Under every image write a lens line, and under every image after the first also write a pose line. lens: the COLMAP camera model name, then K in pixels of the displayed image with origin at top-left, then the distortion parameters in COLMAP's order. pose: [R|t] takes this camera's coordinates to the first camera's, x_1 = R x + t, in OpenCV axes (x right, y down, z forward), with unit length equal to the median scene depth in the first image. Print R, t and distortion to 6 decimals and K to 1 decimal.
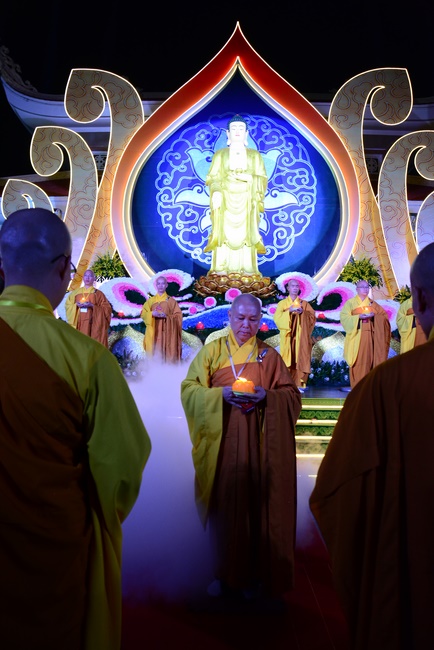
lens RADIAL K [[501.5, 0, 217.3], [0, 501.5, 323.7], [0, 0, 1]] dist [-0.131270, 0.088257]
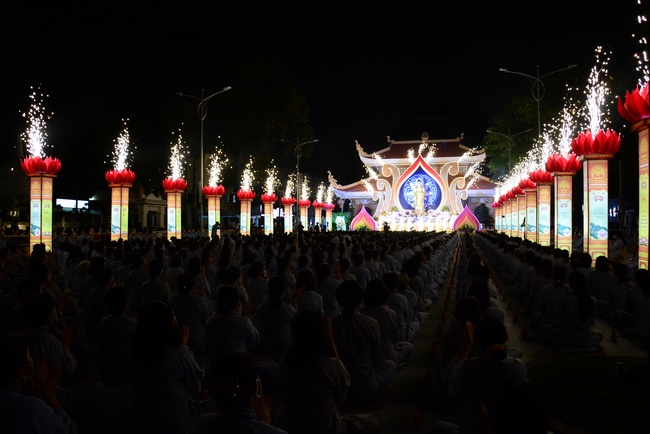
lens RADIAL K [[501.5, 0, 327.1], [0, 501.5, 213.5], [0, 0, 1]] dist [-0.131270, 0.088257]
pose [[0.972962, -0.030101, -0.228997, 0.262815], [0.038680, 0.998704, 0.033067, -0.252380], [0.227705, -0.041030, 0.972865, -3.947309]]
